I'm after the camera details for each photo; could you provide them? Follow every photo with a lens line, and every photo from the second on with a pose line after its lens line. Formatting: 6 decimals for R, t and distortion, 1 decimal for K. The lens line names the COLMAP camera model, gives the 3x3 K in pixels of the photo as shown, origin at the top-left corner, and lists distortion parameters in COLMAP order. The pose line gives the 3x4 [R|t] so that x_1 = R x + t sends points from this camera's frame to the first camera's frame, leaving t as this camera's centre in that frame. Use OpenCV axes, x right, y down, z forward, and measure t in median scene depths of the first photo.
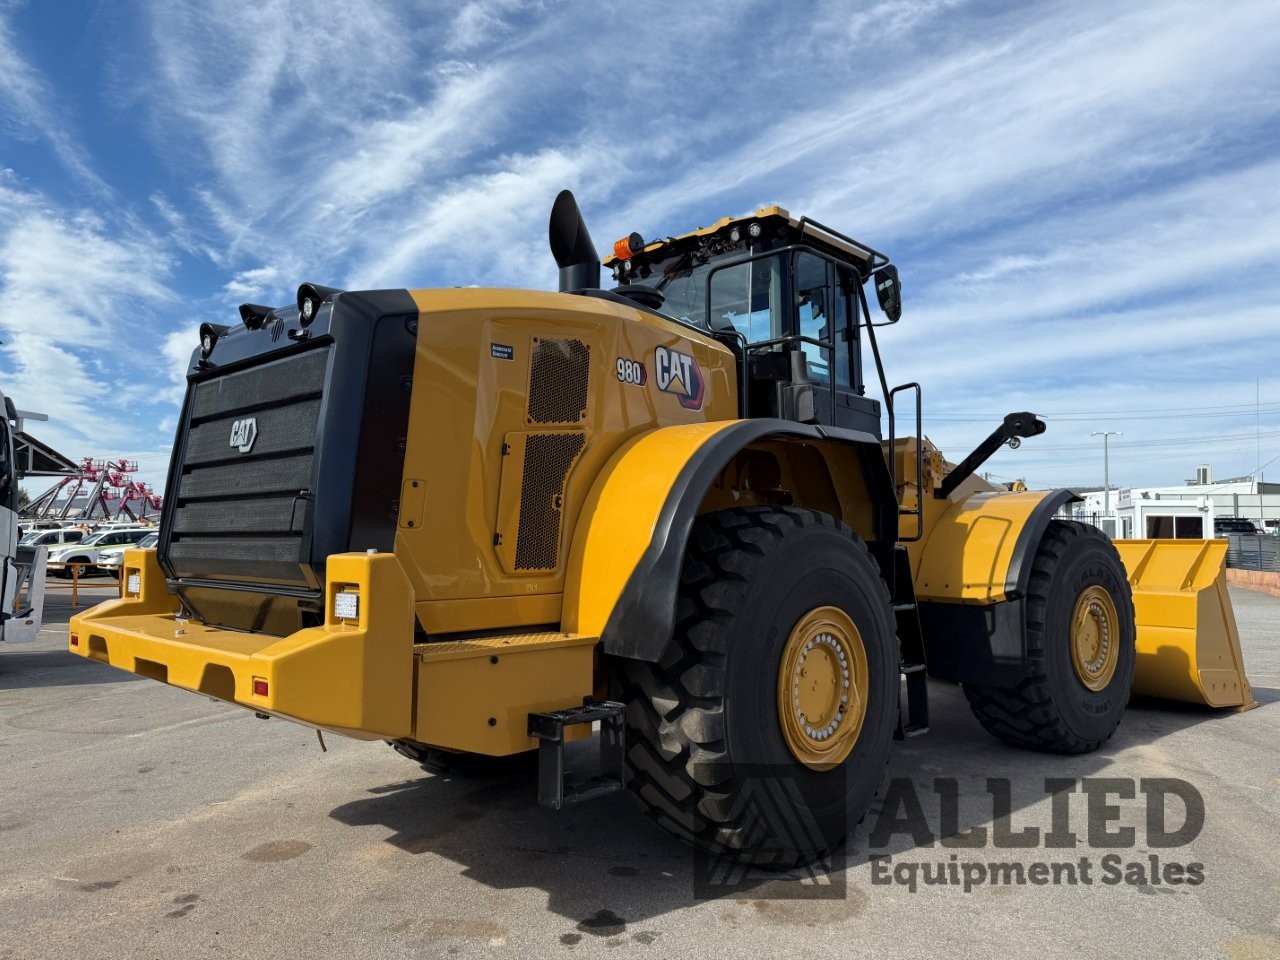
lens RADIAL K [[912.8, 0, 650.4], [0, 912.8, 480.5], [0, 0, 1]] dist [0.073850, -0.111269]
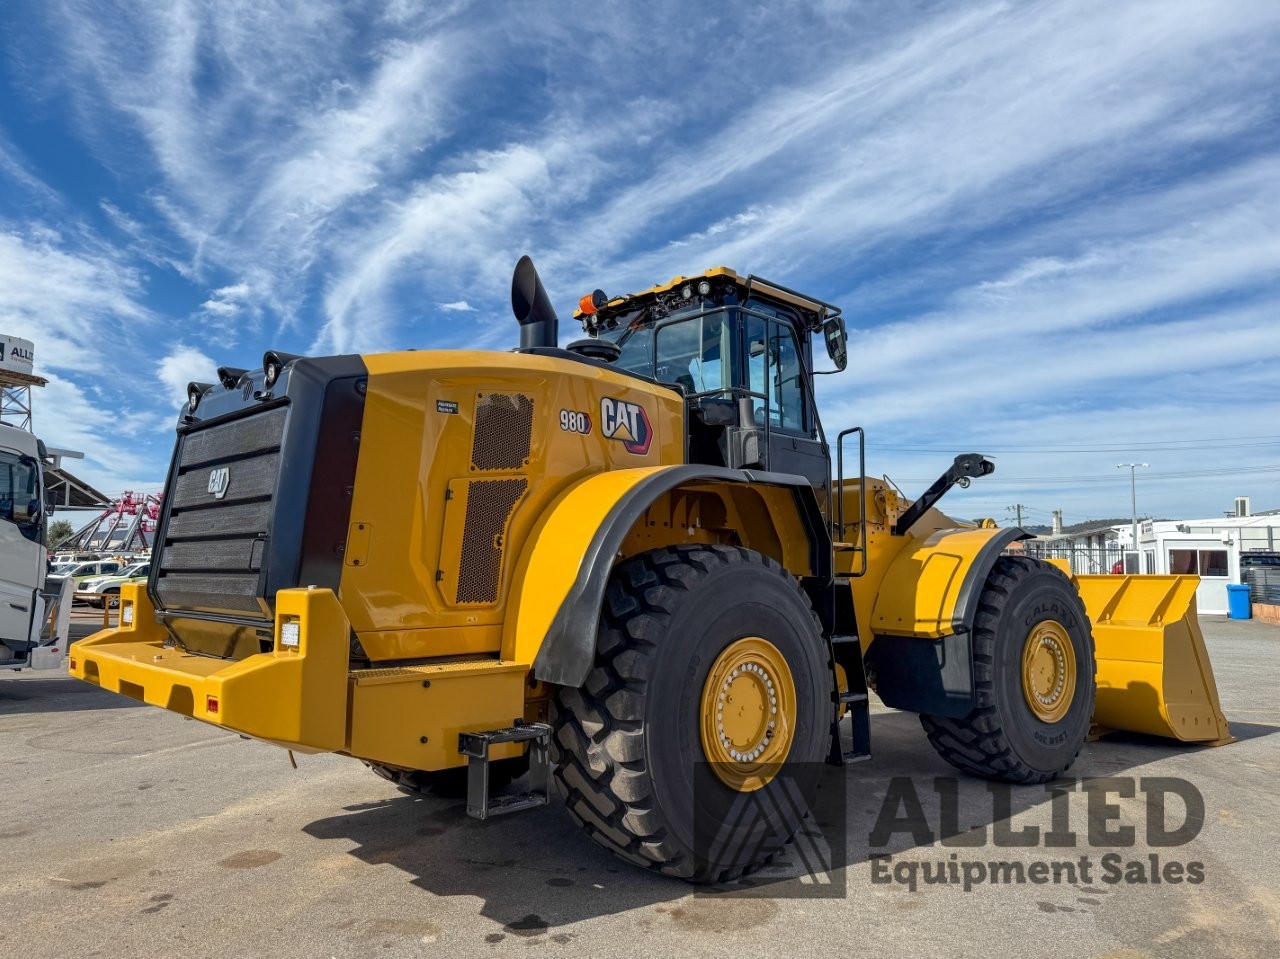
lens RADIAL K [[913.0, 0, 637.9], [0, 913.0, 478.6], [0, 0, 1]] dist [0.071767, -0.108467]
pose [[0.998992, -0.002166, -0.044837, 0.104821], [0.000520, 0.999327, -0.036691, -0.010629], [0.044886, 0.036631, 0.998320, -0.091065]]
